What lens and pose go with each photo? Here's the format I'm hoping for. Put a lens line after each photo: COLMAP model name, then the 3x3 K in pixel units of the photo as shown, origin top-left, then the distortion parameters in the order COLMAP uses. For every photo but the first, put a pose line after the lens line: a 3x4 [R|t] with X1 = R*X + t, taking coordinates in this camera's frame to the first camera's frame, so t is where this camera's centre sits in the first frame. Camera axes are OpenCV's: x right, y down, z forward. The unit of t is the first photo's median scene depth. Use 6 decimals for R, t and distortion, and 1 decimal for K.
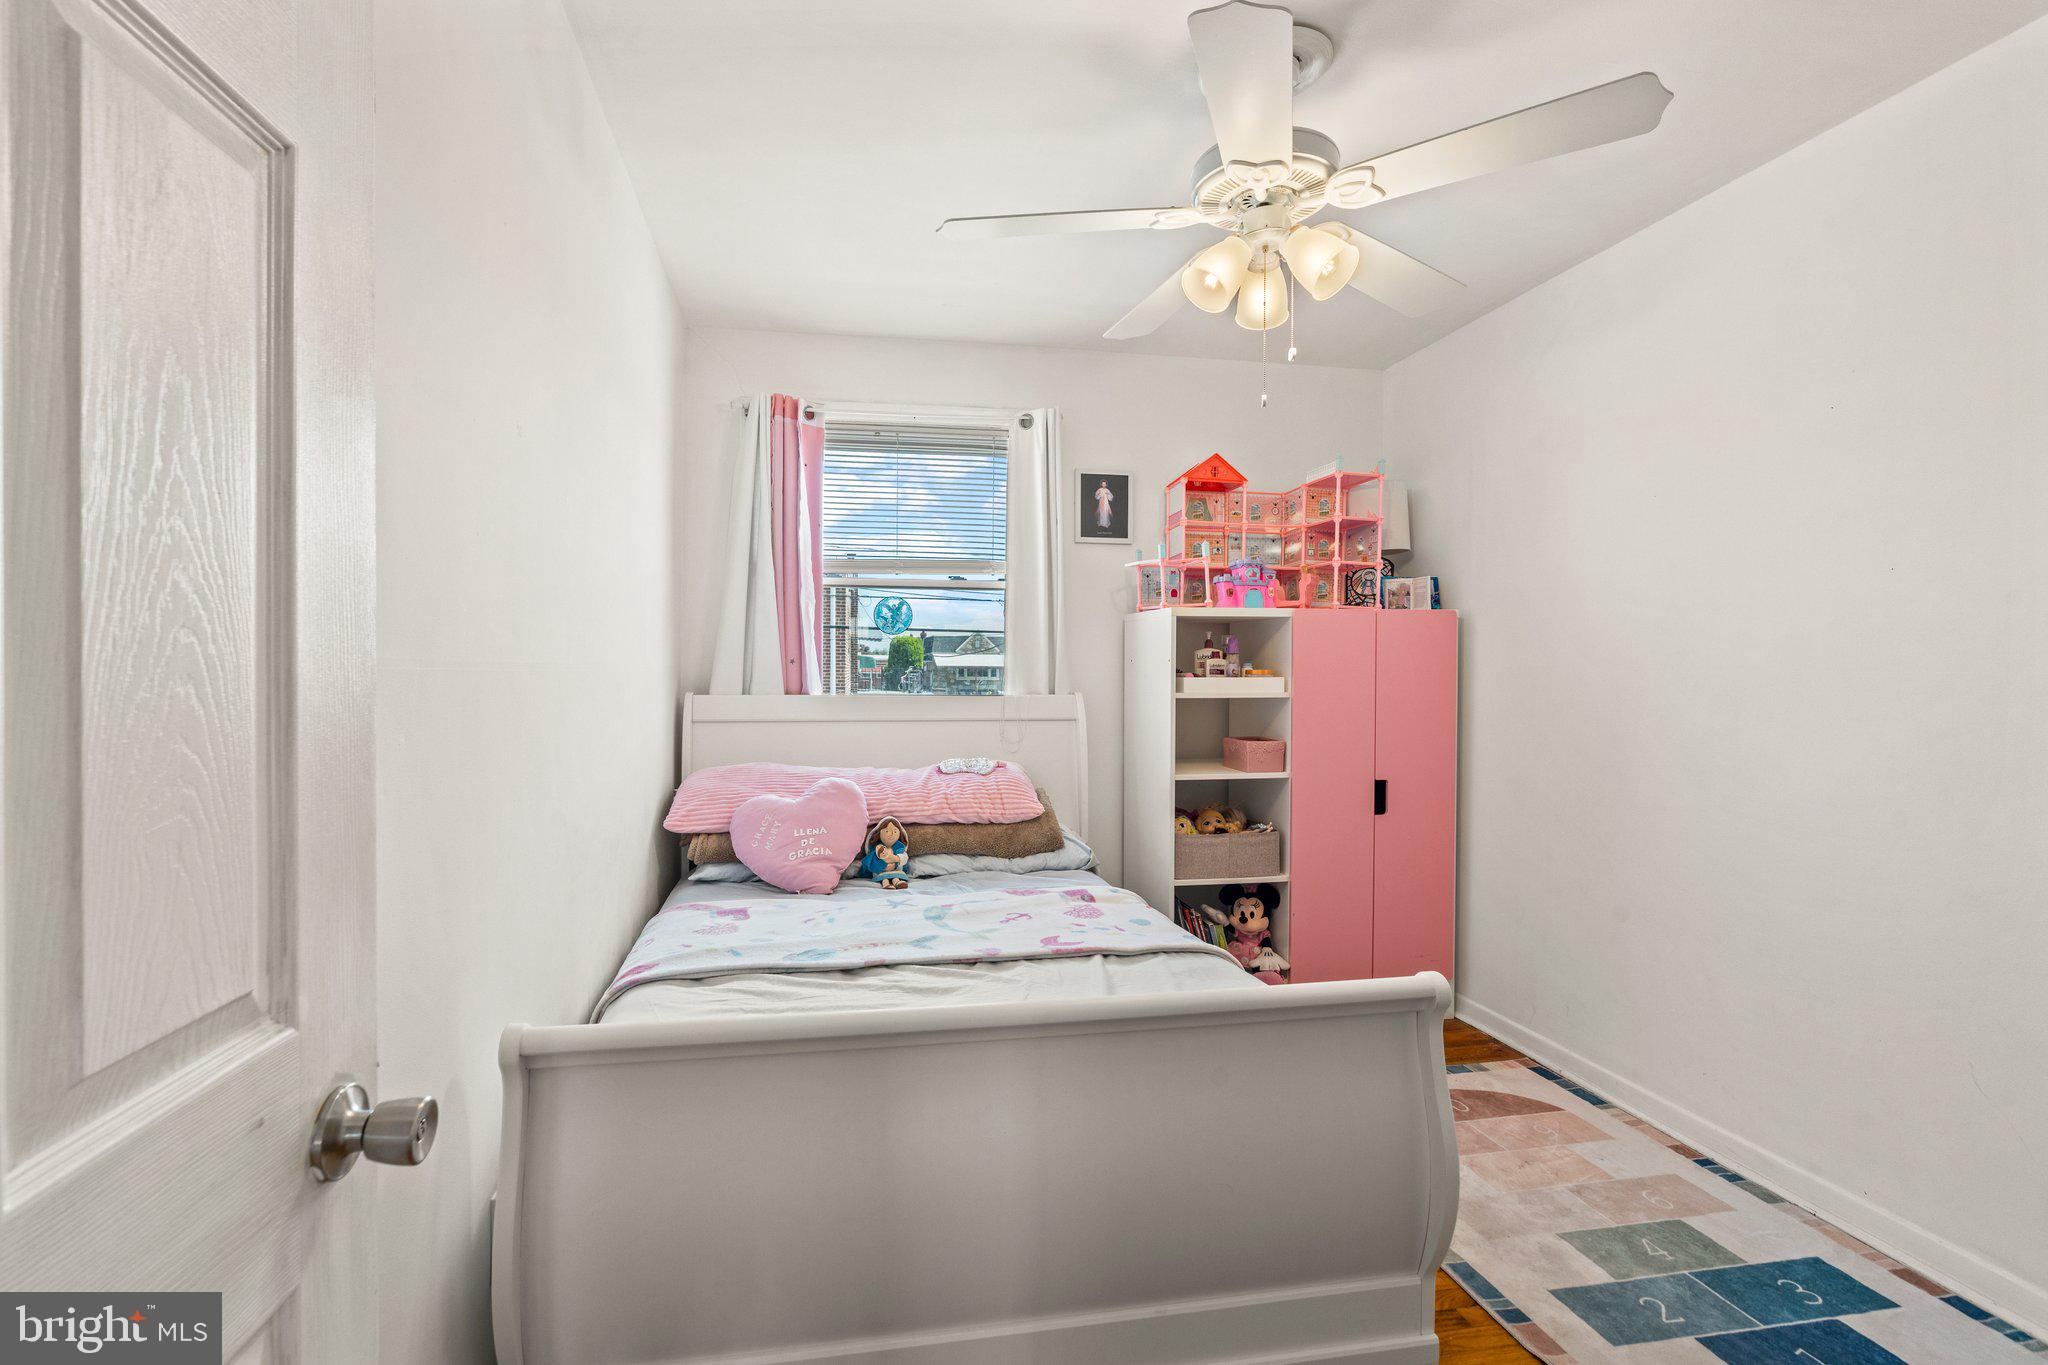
lens RADIAL K [[949.1, 0, 1021.1], [0, 949.1, 681.8], [0, 0, 1]] dist [0.002723, 0.000200]
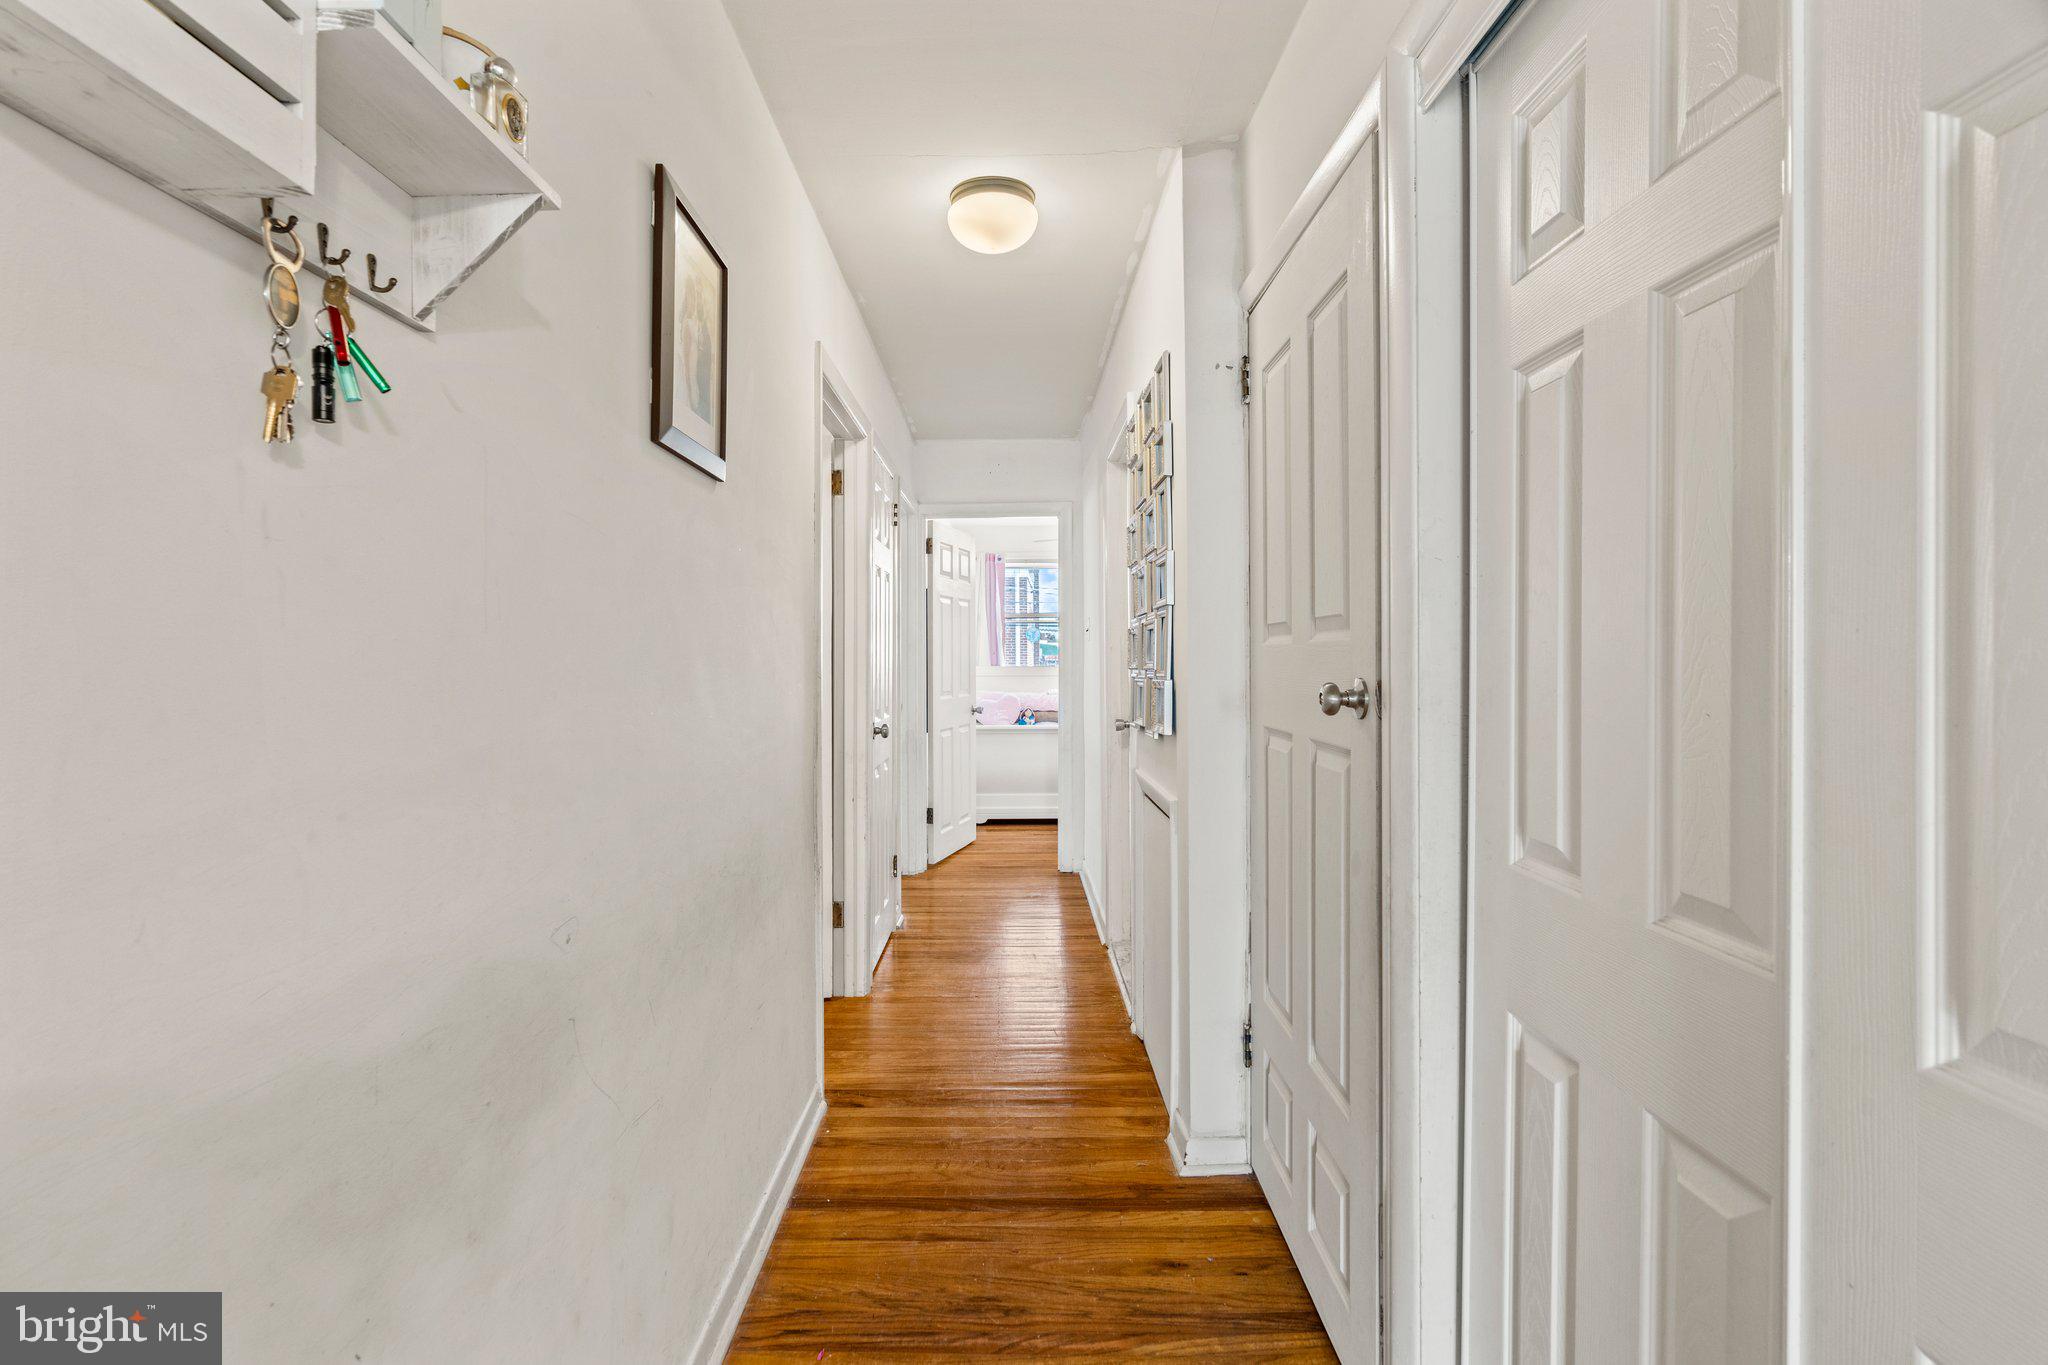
lens RADIAL K [[949.1, 0, 1024.1], [0, 949.1, 674.3], [0, 0, 1]] dist [0.002723, 0.000200]
pose [[0.982100, -0.009310, -0.188132, 0.428038], [0.010605, 0.999926, 0.005880, 0.015692], [0.188064, -0.007770, 0.982126, -2.019514]]
